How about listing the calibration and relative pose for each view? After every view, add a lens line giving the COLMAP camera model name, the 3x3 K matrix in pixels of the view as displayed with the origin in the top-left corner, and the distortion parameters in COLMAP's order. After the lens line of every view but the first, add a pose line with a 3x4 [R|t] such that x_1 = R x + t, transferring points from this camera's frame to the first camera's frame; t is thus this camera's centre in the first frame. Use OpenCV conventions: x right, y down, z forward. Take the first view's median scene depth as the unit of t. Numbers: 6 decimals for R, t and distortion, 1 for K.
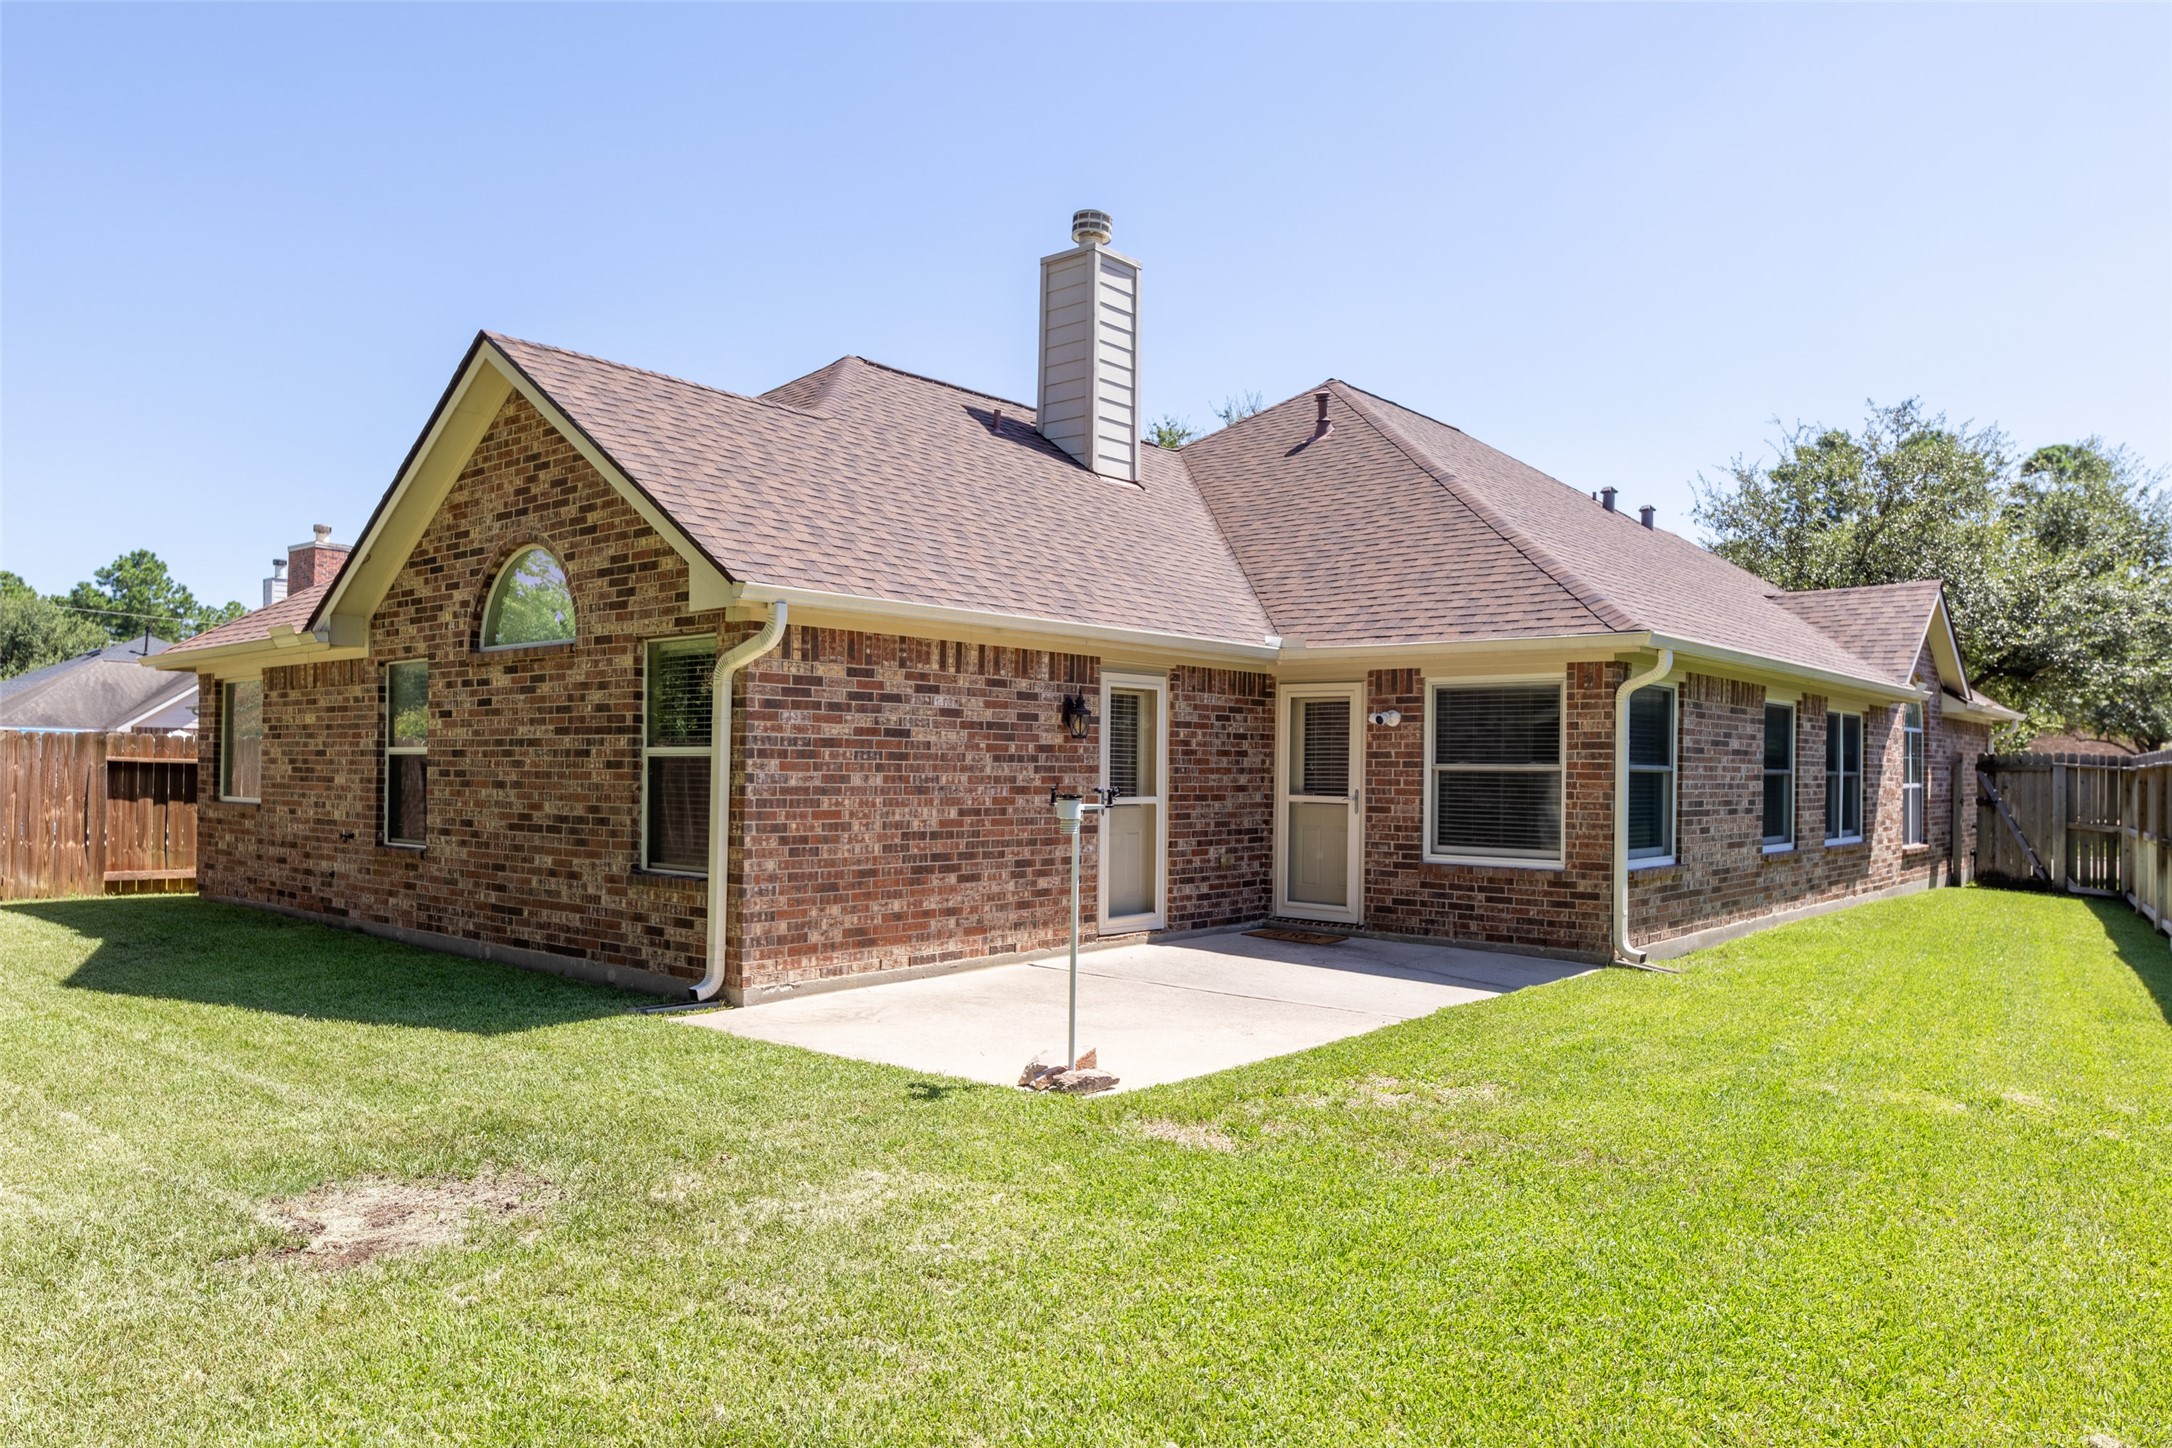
lens RADIAL K [[1464.2, 0, 1092.7], [0, 1464.2, 777.0], [0, 0, 1]] dist [0.002698, -0.001522]
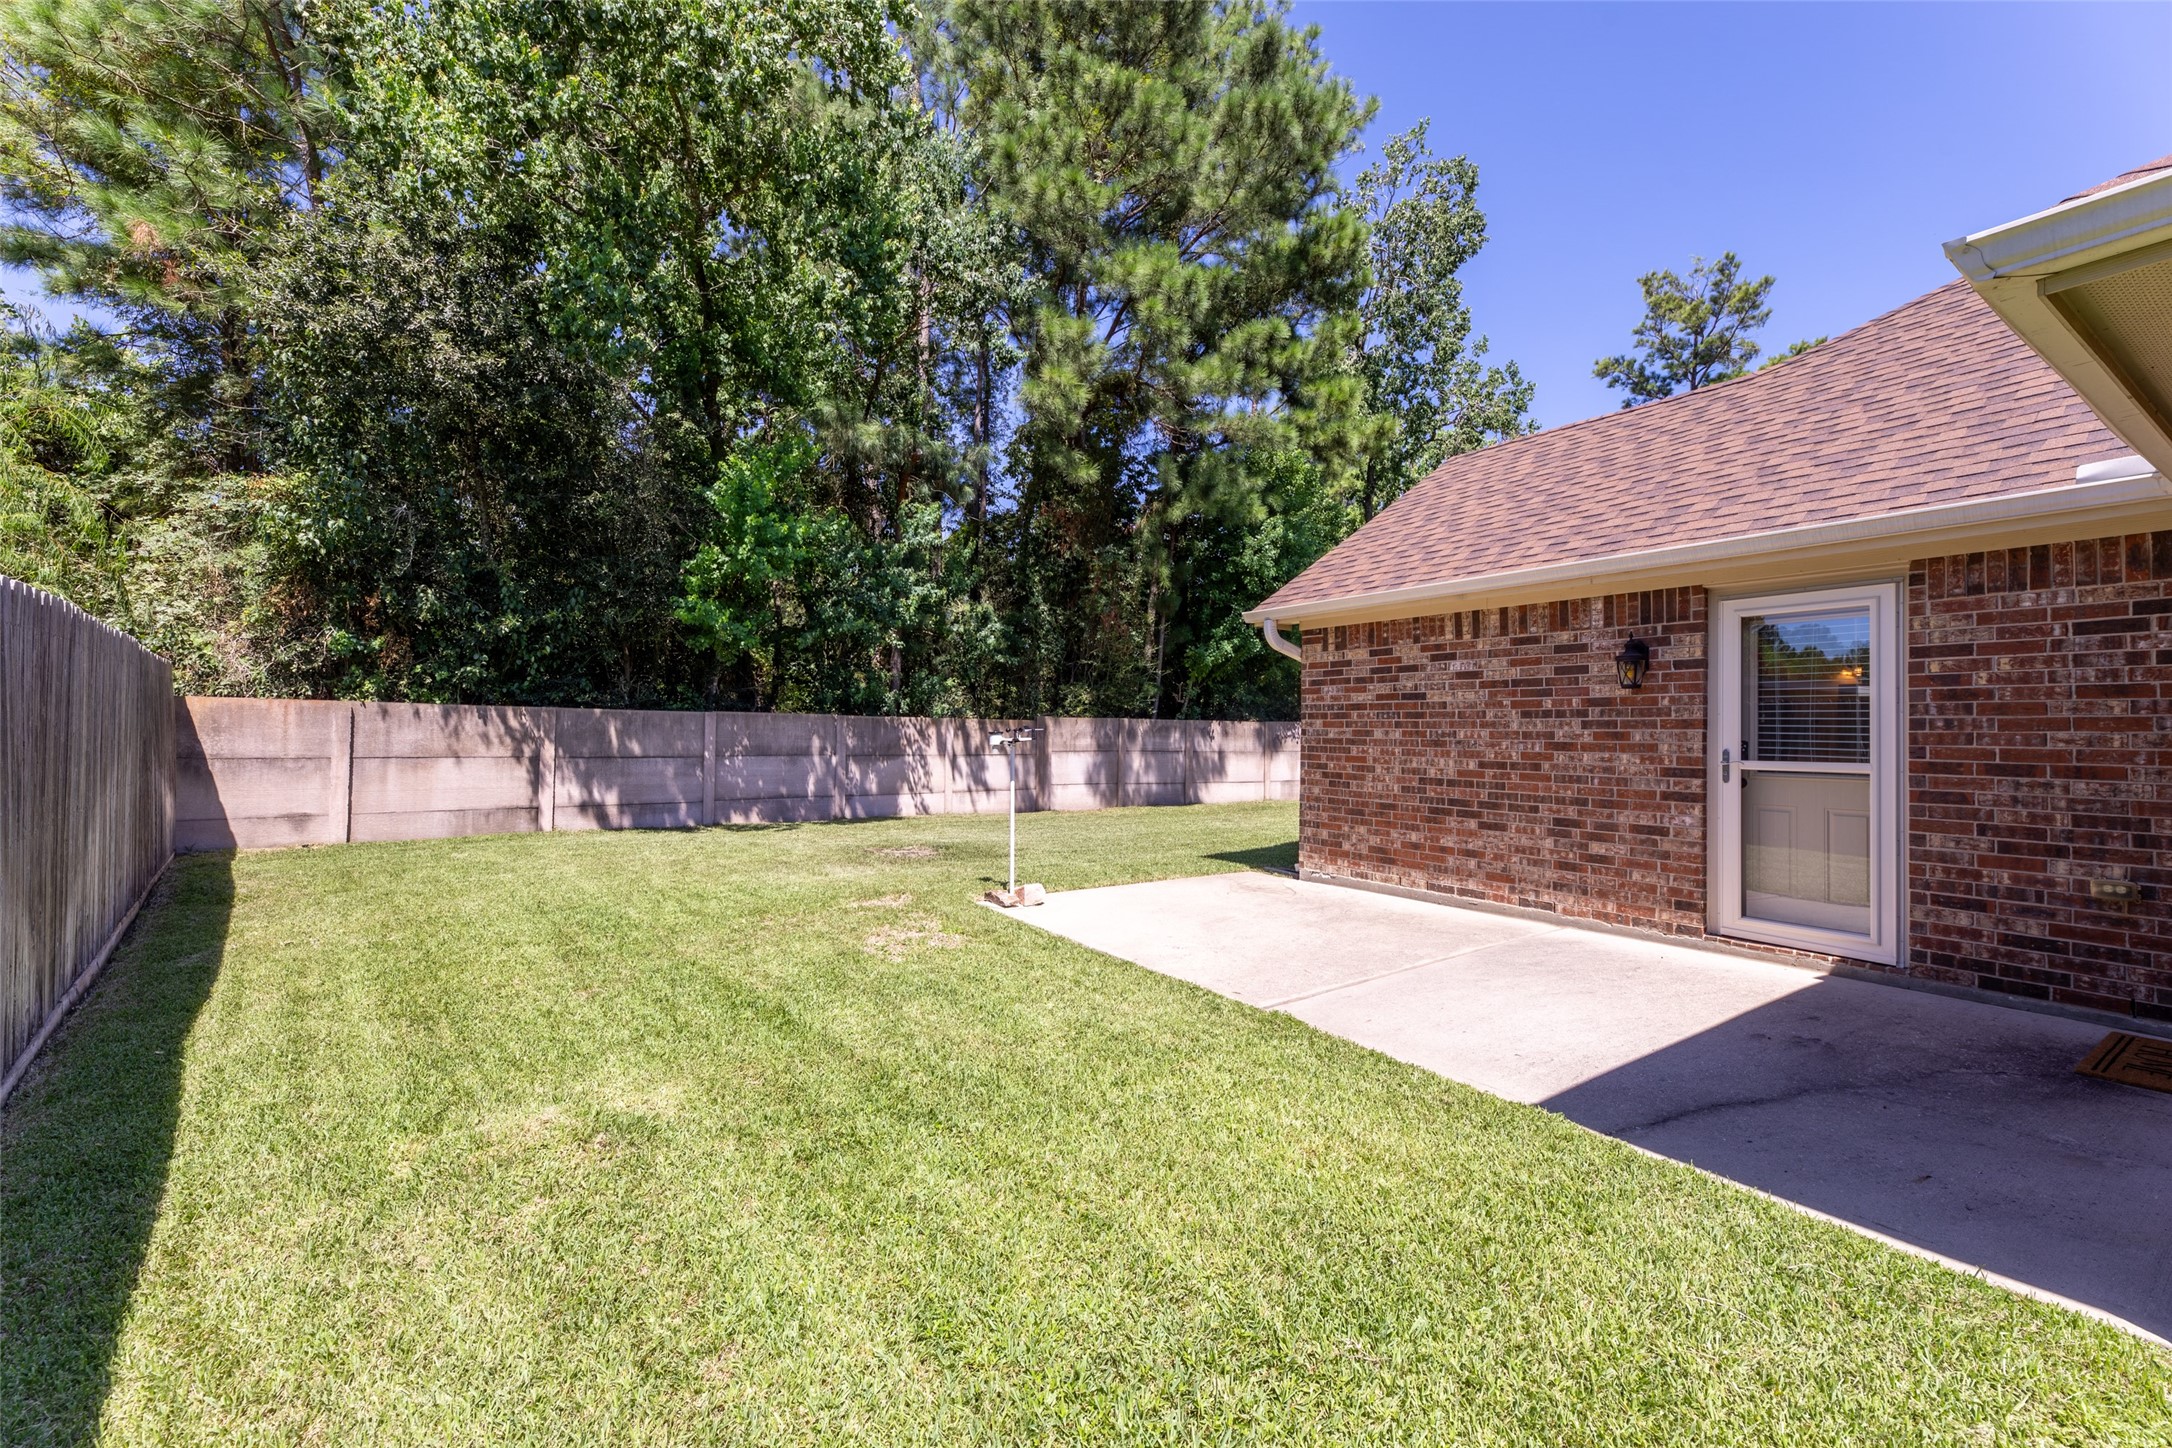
lens RADIAL K [[887.8, 0, 1088.2], [0, 887.8, 722.2], [0, 0, 1]] dist [0.004336, -0.000258]
pose [[-0.274674, -0.013914, -0.961437, 0.602094], [-0.009091, 0.999888, -0.011874, 0.002753], [0.961495, 0.005479, -0.274769, 0.860071]]
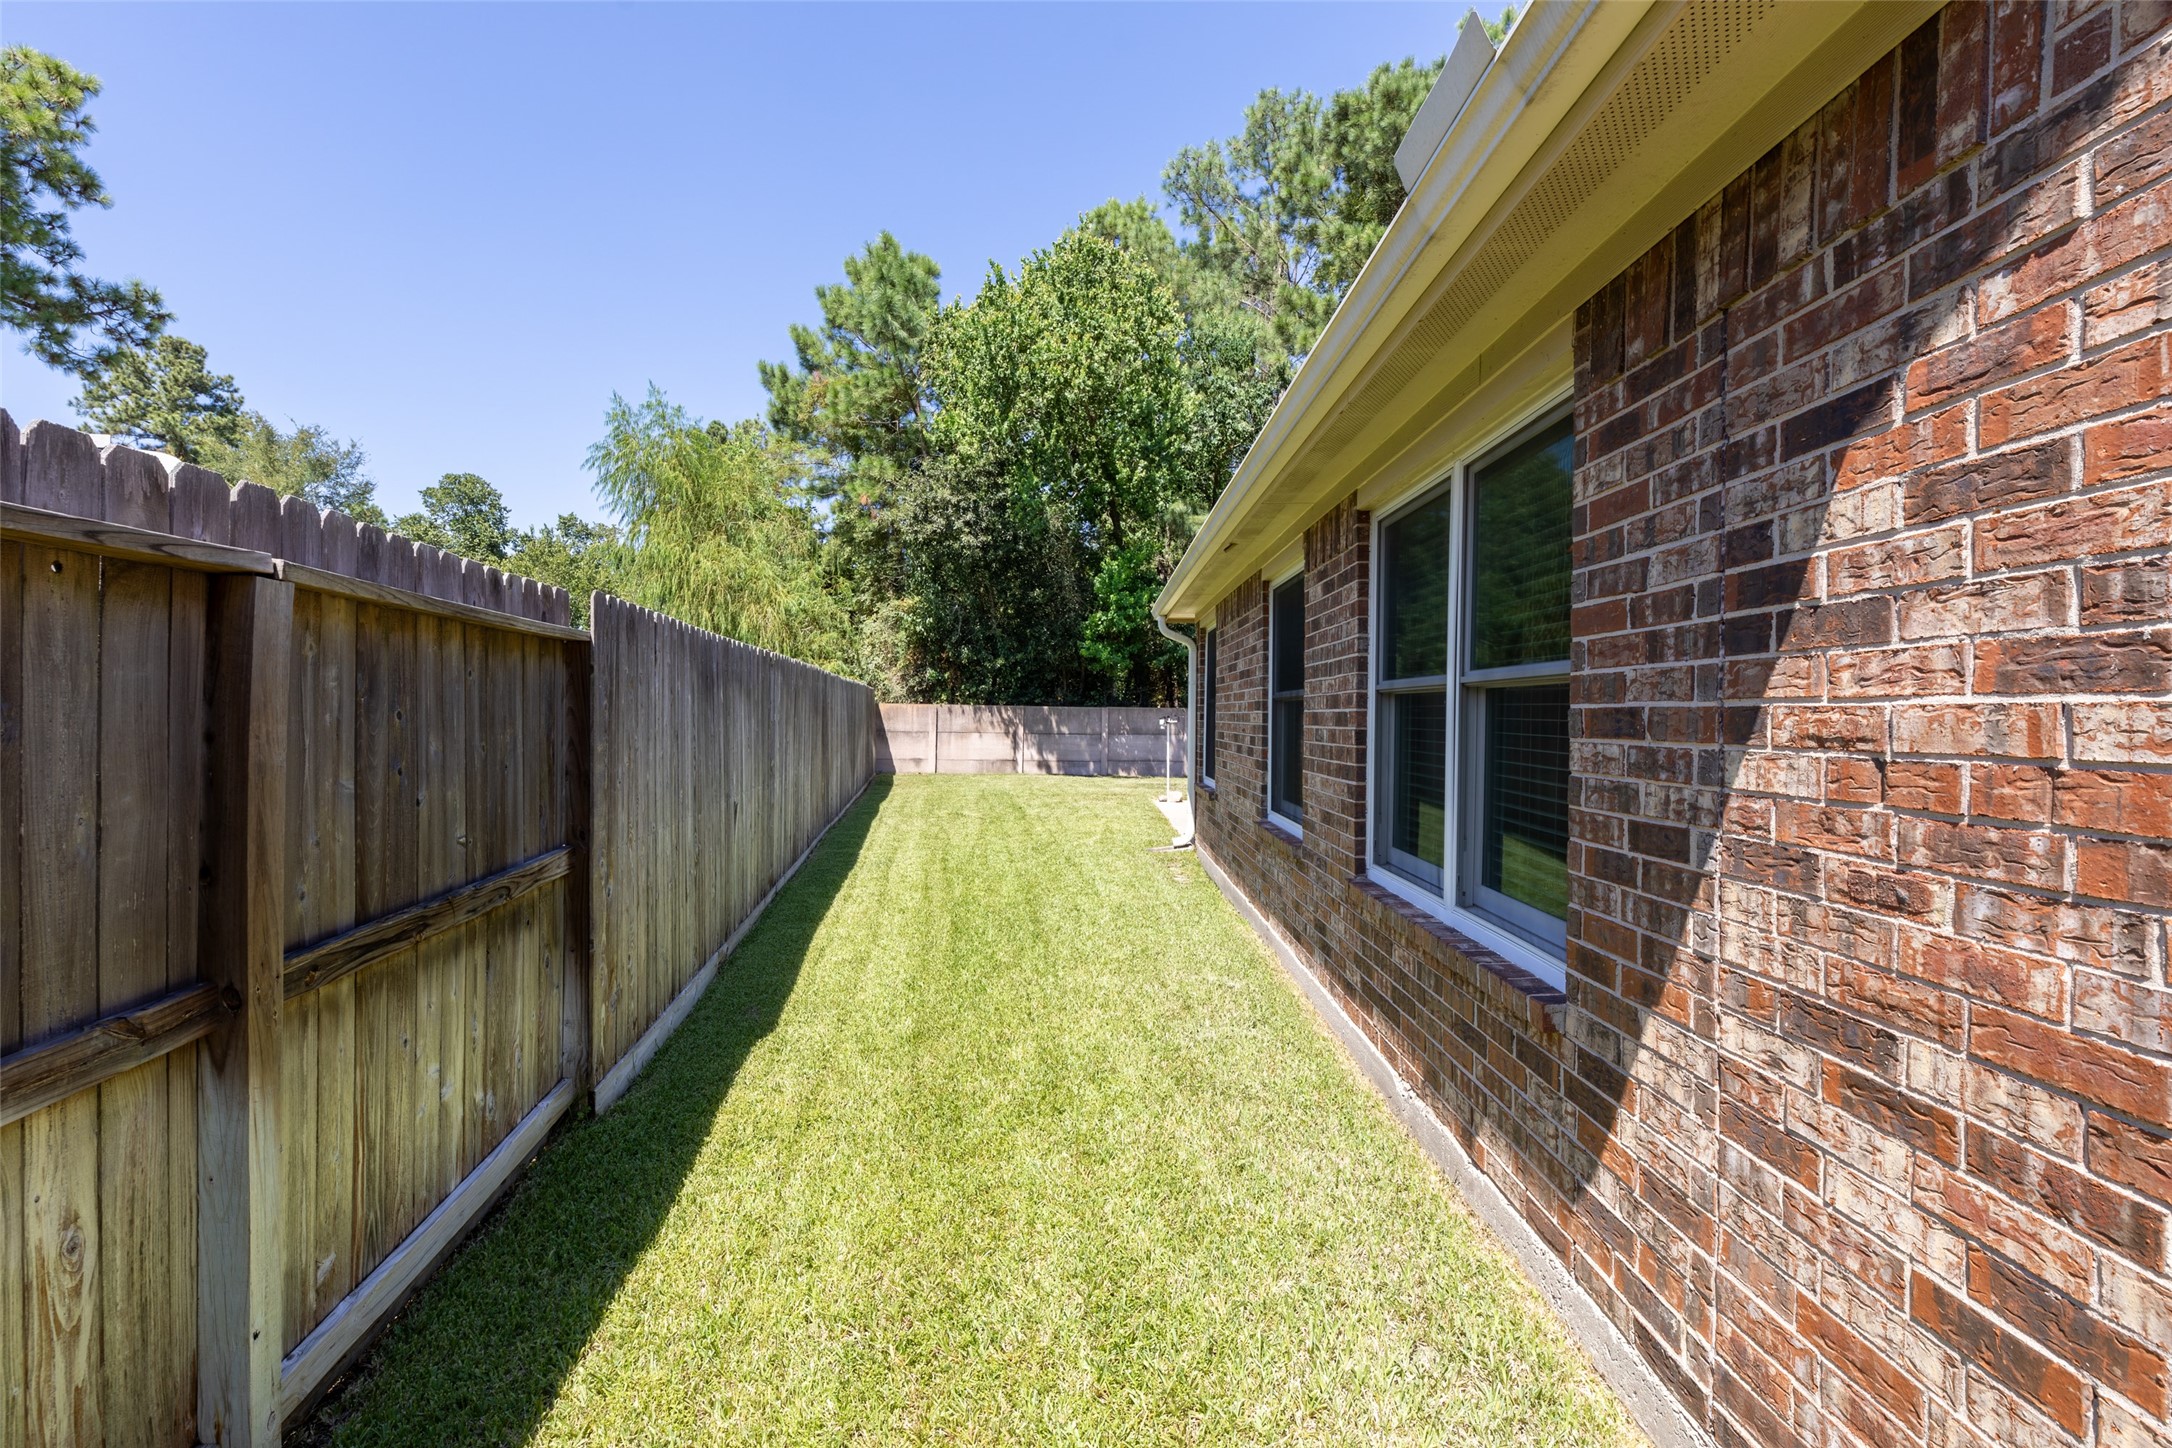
lens RADIAL K [[1055.7, 0, 1085.6], [0, 1055.7, 716.1], [0, 0, 1]] dist [-0.000729, 0.000007]
pose [[-0.763688, -0.009577, -0.645514, 1.738334], [-0.011681, 0.999931, -0.001015, -0.002096], [0.645479, 0.006765, -0.763748, 2.856402]]
